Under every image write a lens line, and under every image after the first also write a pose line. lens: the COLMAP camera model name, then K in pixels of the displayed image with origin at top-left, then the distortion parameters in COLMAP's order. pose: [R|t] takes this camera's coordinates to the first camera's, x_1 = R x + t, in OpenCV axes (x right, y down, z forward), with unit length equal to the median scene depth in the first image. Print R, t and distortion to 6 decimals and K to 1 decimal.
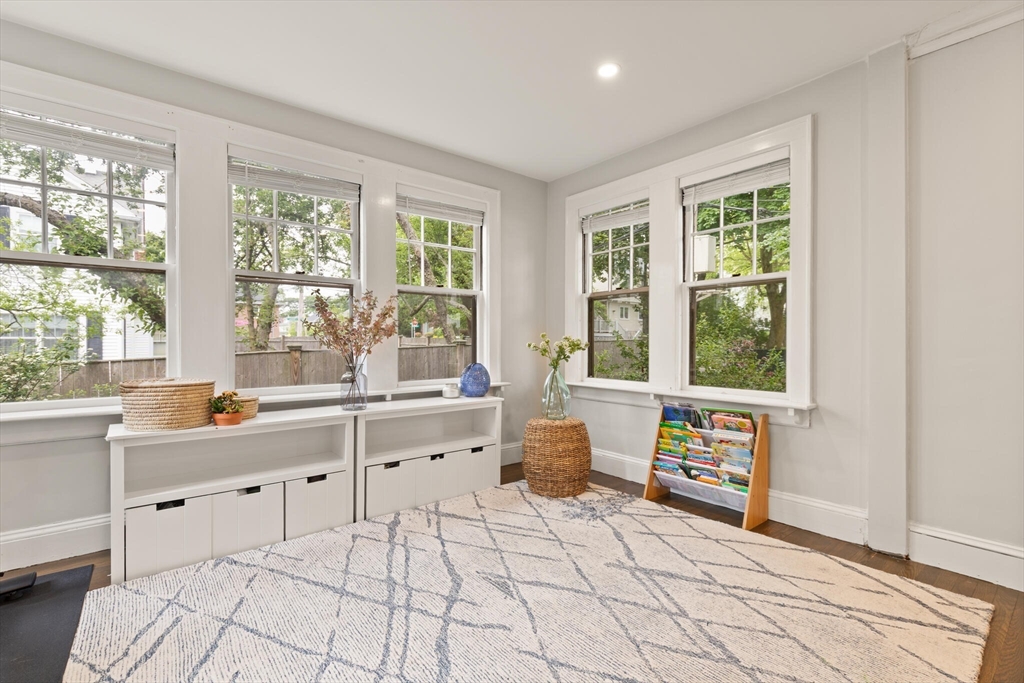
lens RADIAL K [[465.0, 0, 514.0], [0, 465.0, 342.3], [0, 0, 1]] dist [0.014785, -0.001191]
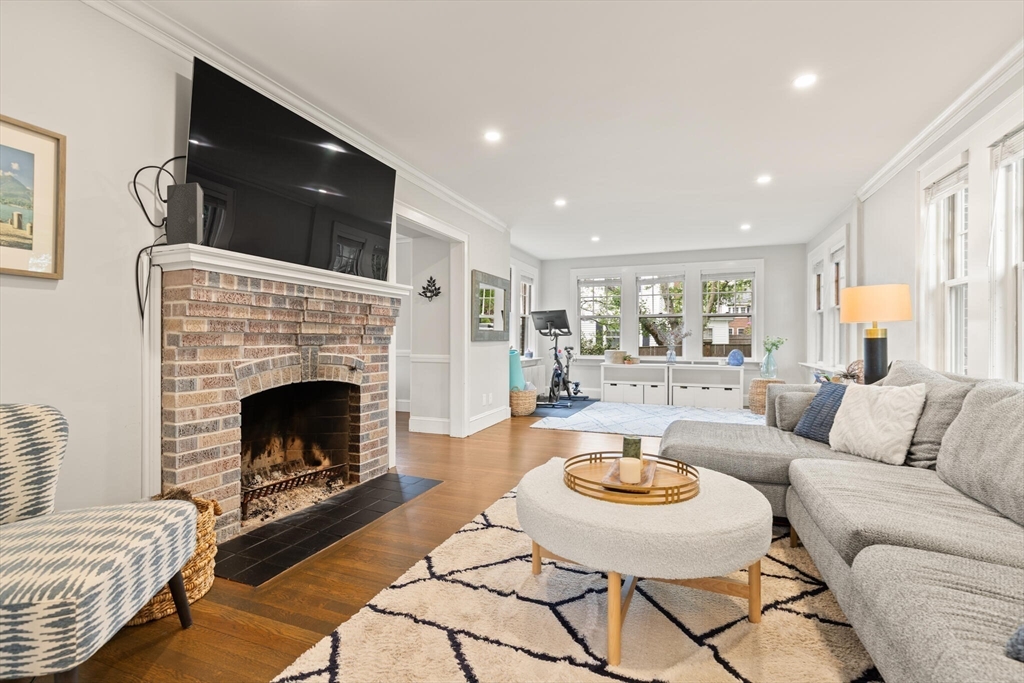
lens RADIAL K [[465.0, 0, 513.4], [0, 465.0, 340.2], [0, 0, 1]] dist [0.014785, -0.001191]
pose [[0.494147, 0.000126, -0.869378, 1.357081], [-0.001898, 0.999998, -0.000934, 0.006199], [0.869376, 0.002112, 0.494146, -0.981168]]
